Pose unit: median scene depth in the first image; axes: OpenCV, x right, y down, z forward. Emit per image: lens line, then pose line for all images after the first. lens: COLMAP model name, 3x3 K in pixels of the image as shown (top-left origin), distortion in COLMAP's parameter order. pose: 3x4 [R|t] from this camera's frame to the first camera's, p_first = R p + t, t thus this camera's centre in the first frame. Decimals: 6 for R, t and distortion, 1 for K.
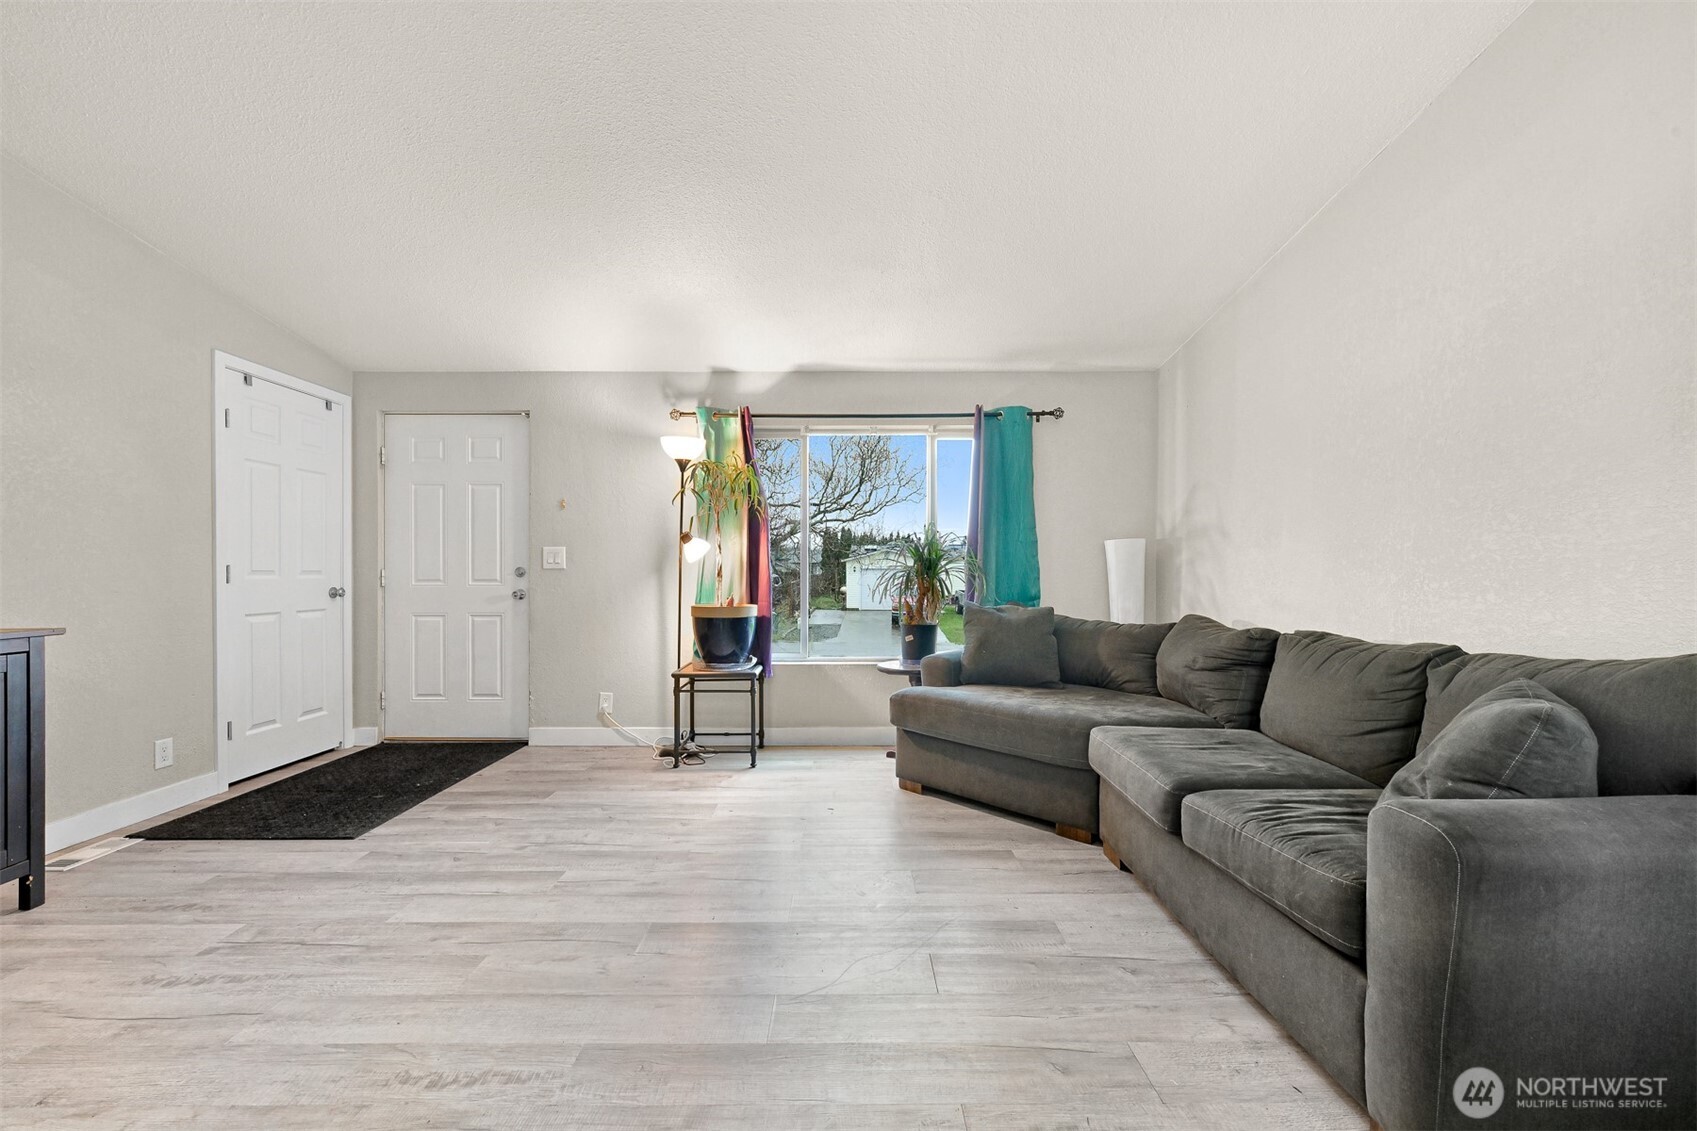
lens RADIAL K [[698.6, 0, 800.8], [0, 698.6, 573.2], [0, 0, 1]] dist [-0.000217, 0.000217]
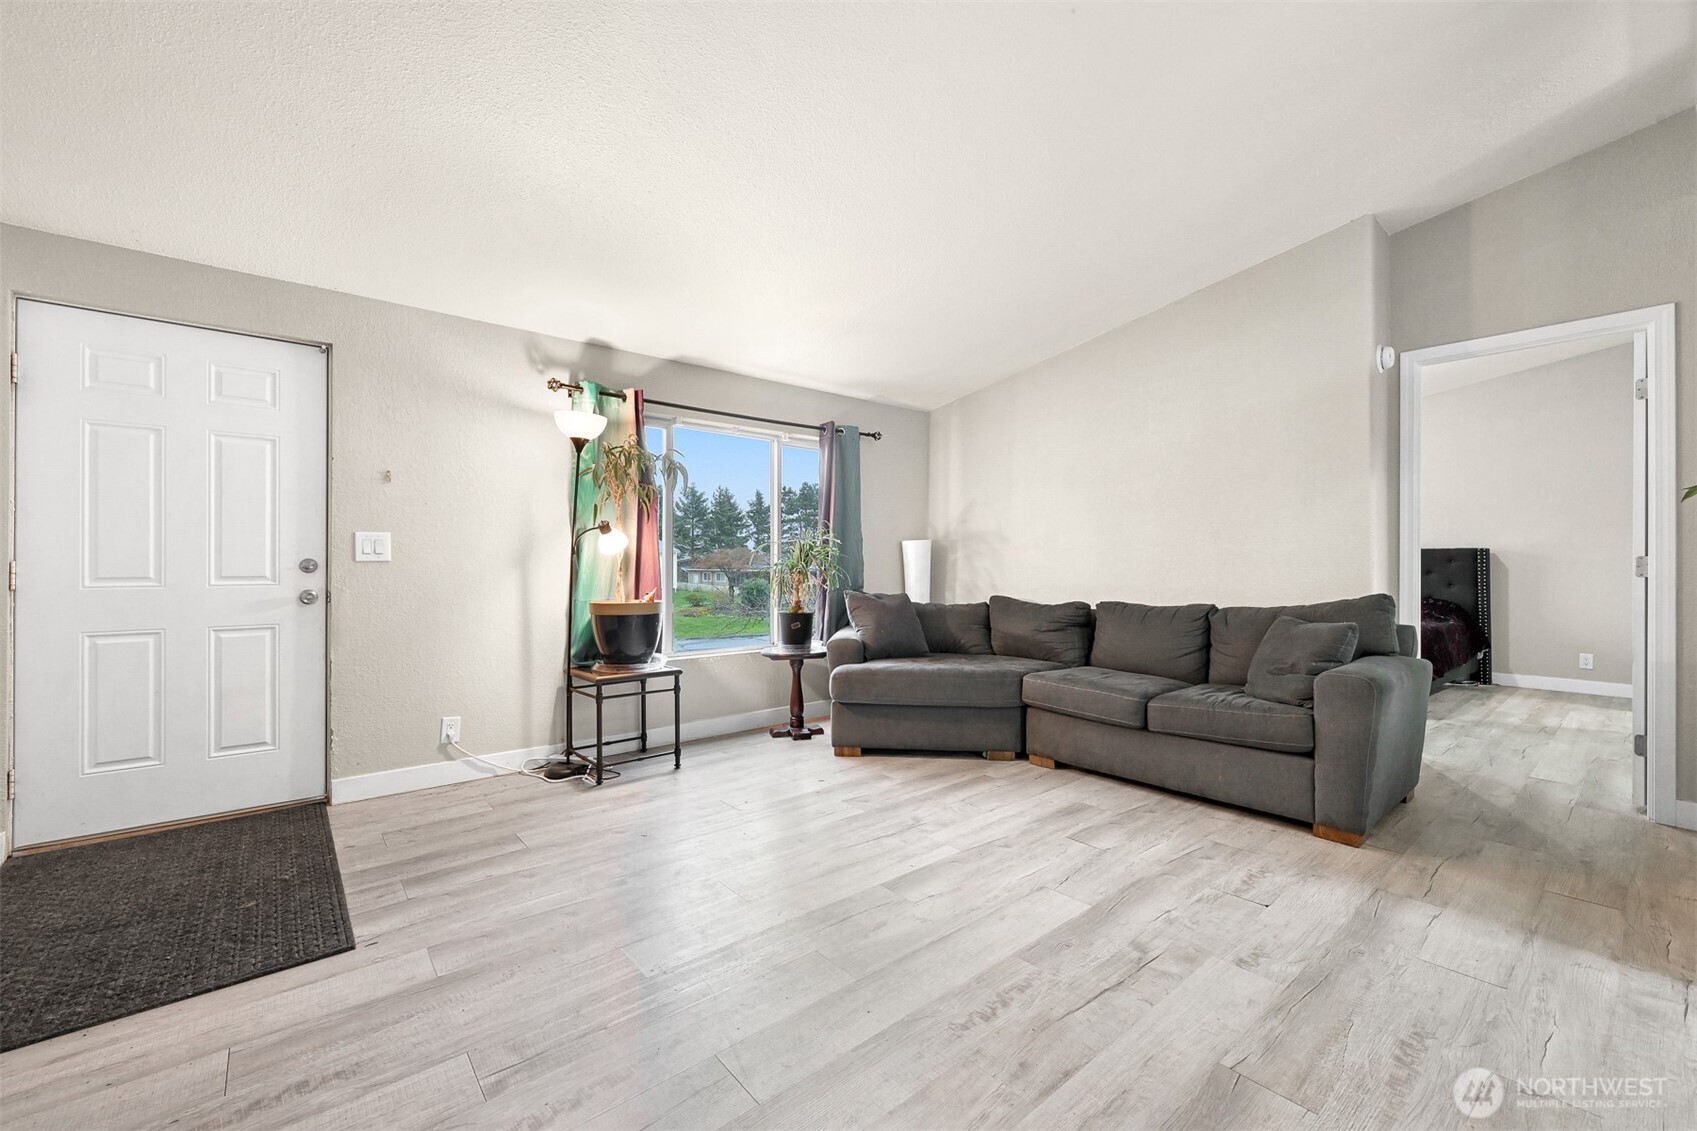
lens RADIAL K [[720.2, 0, 833.6], [0, 720.2, 564.7], [0, 0, 1]] dist [-0.001775, -0.000047]
pose [[0.752889, 0.000918, 0.658147, -0.559071], [0.001572, 0.999994, -0.003193, 0.000682], [-0.658146, 0.003438, 0.752882, 0.106966]]
